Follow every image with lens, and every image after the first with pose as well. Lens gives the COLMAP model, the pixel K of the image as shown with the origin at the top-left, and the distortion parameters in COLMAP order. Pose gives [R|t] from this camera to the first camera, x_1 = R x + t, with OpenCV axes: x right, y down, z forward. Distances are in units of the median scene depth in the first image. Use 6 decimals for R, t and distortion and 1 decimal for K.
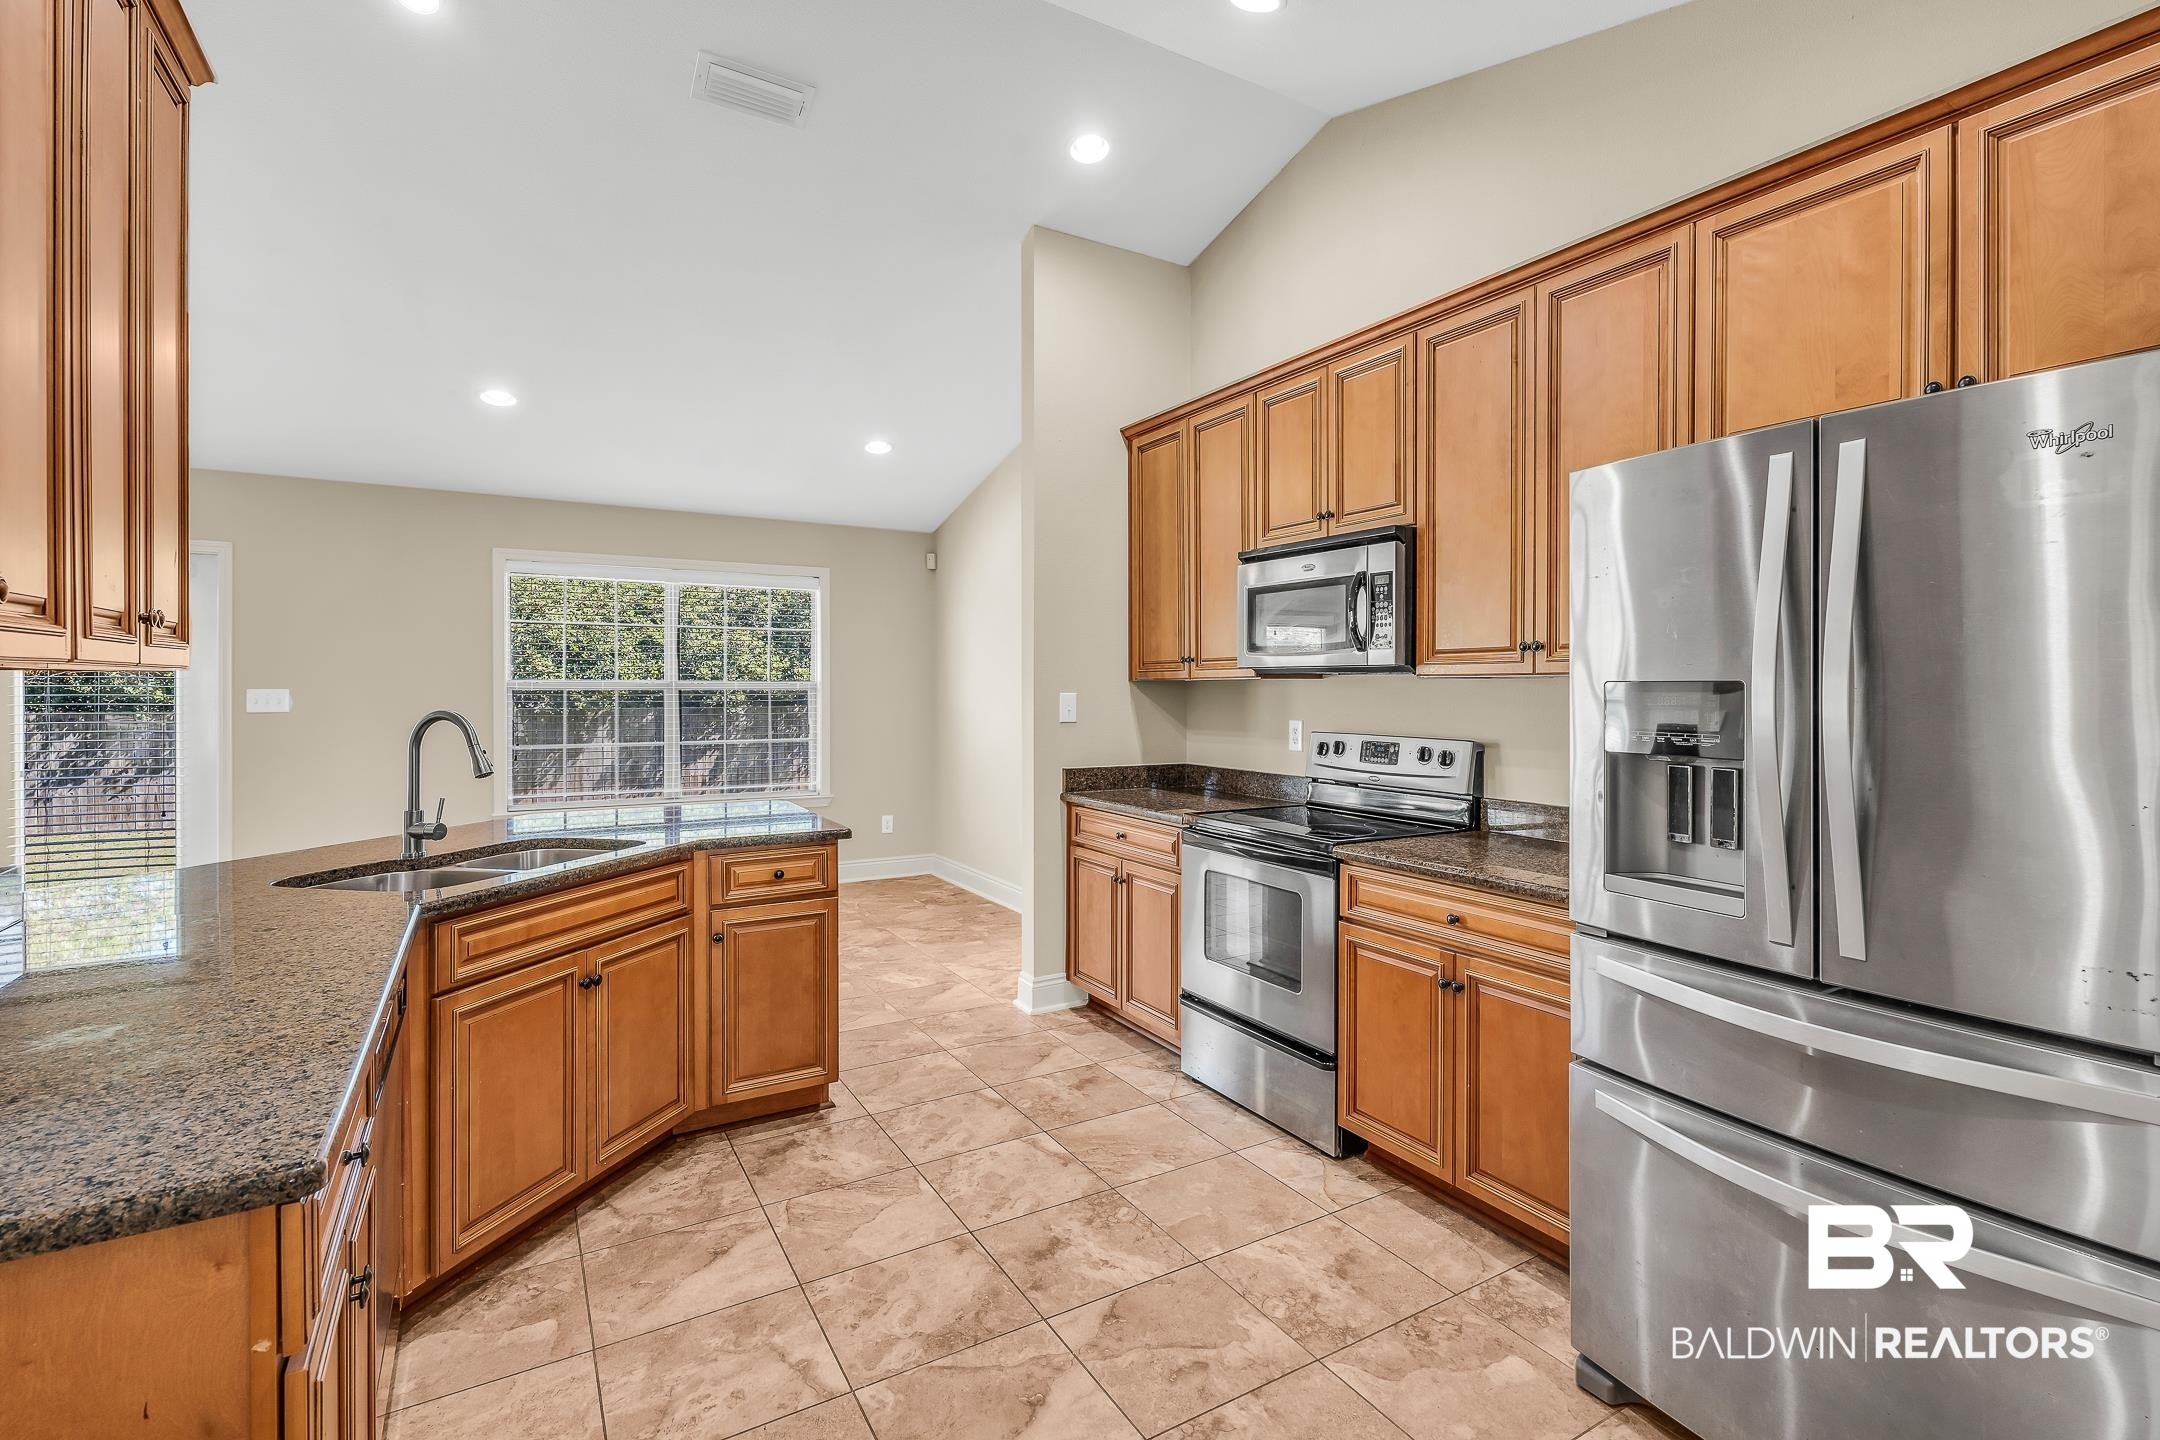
lens RADIAL K [[1015.2, 0, 1163.1], [0, 1015.2, 691.3], [0, 0, 1]] dist [0.001842, 0.000655]
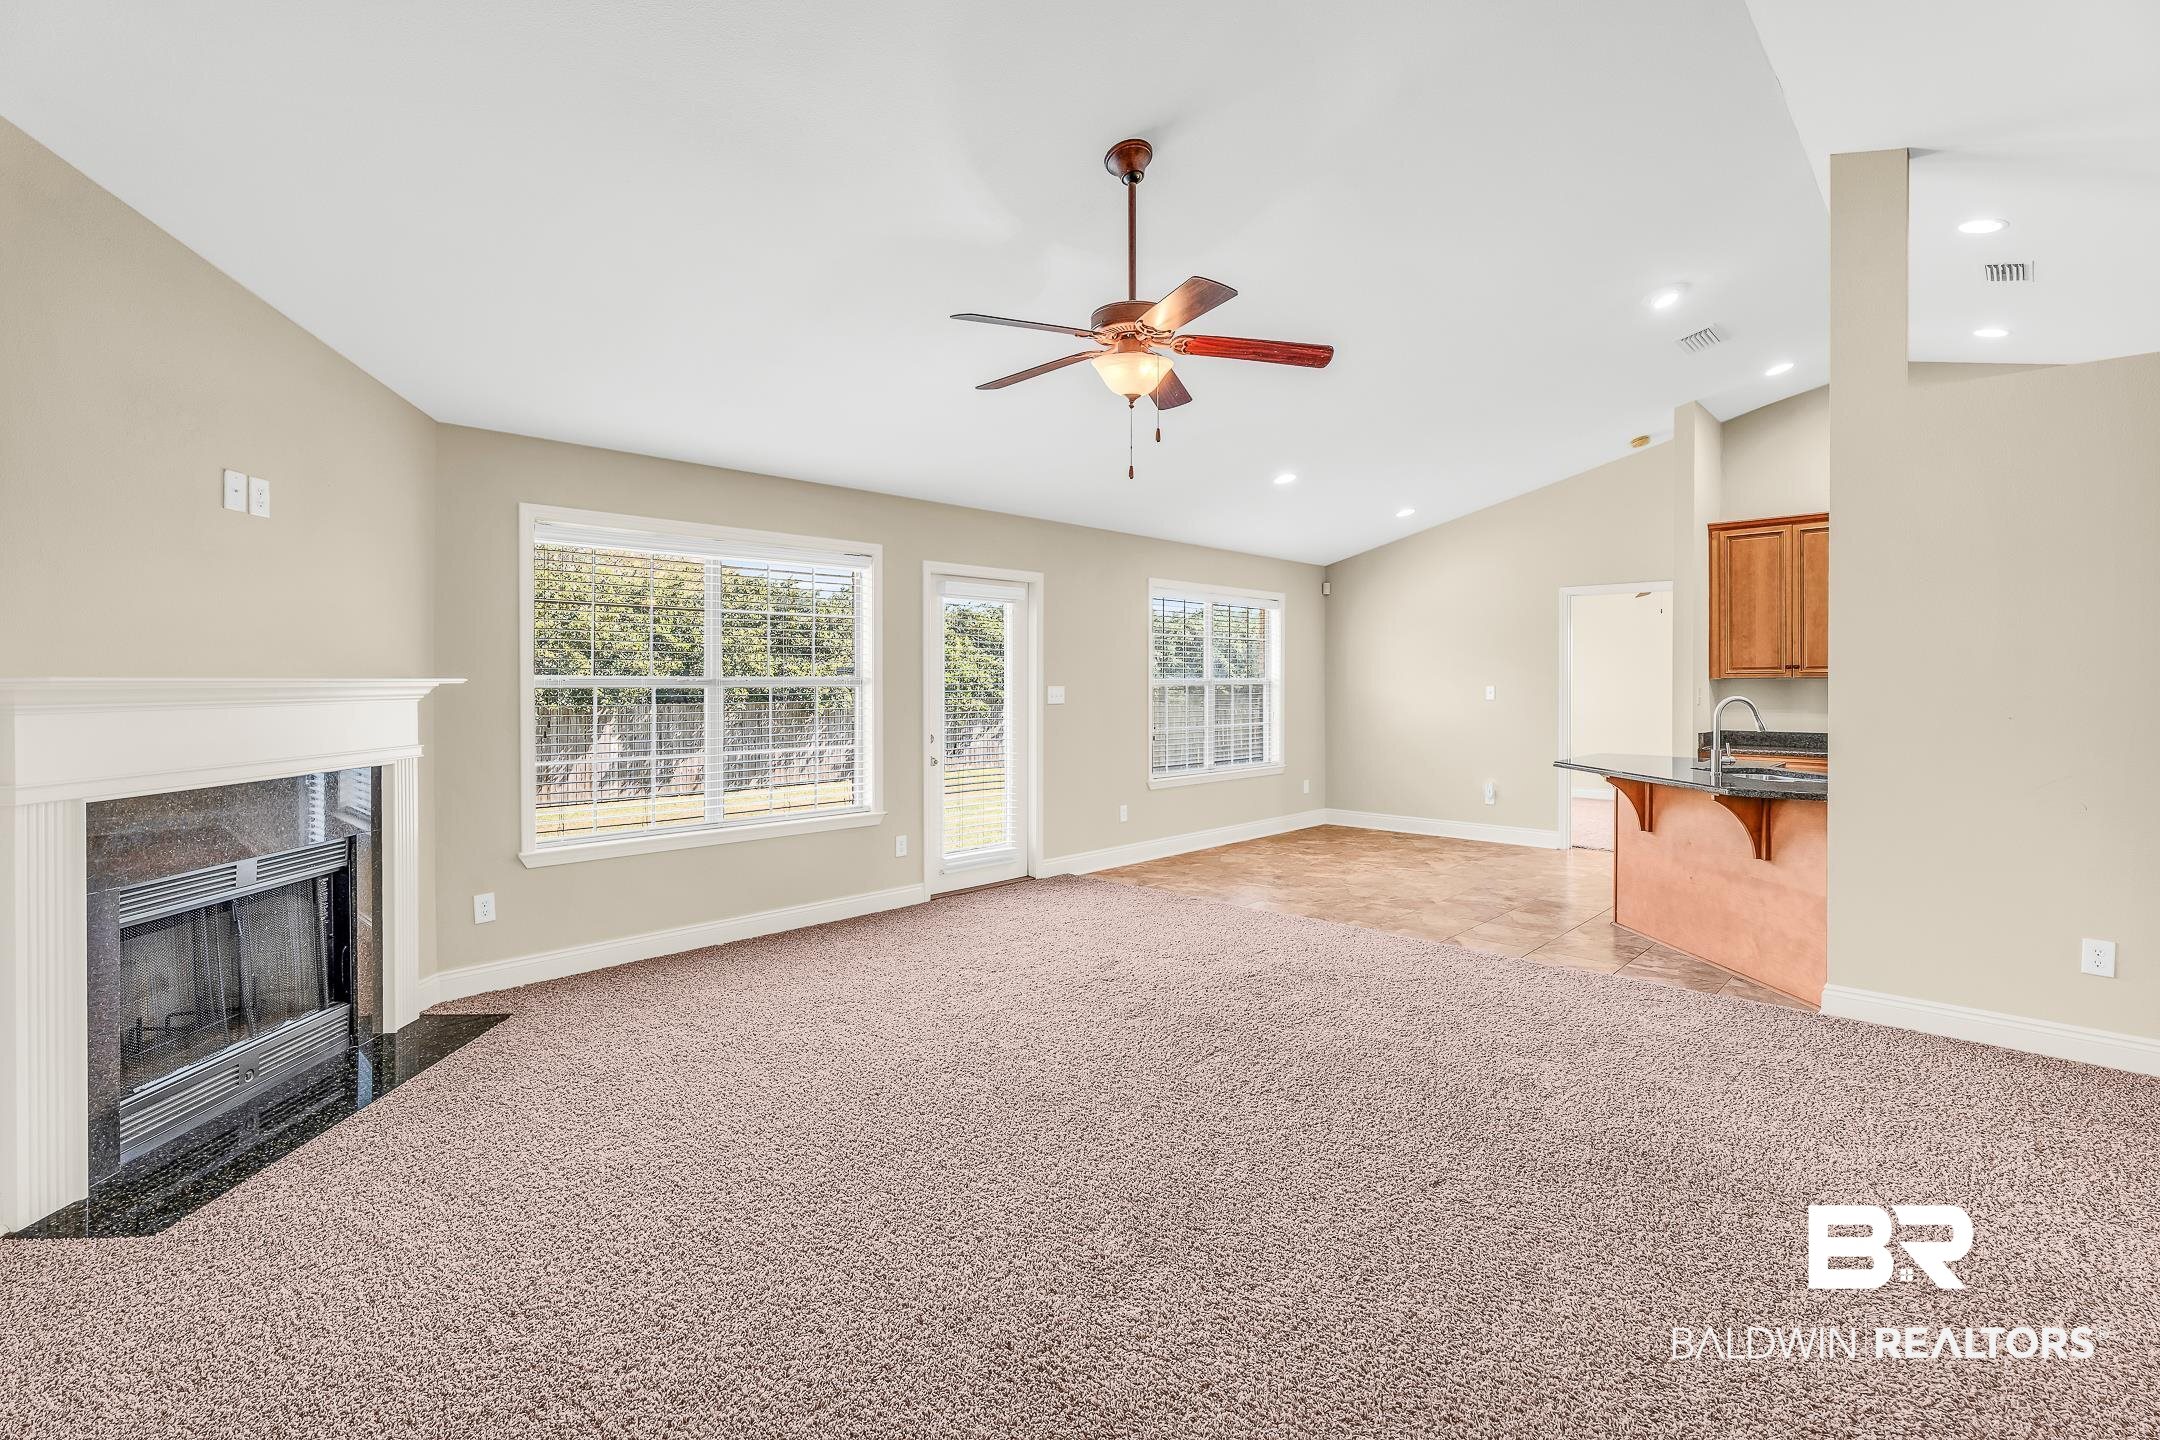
lens RADIAL K [[995.7, 0, 1079.7], [0, 995.7, 684.0], [0, 0, 1]] dist [-0.000430, -0.000049]
pose [[0.970445, -0.004375, 0.241282, -1.977963], [0.004994, 0.999986, -0.001956, -0.004457], [-0.241270, 0.003104, 0.970453, -0.431214]]
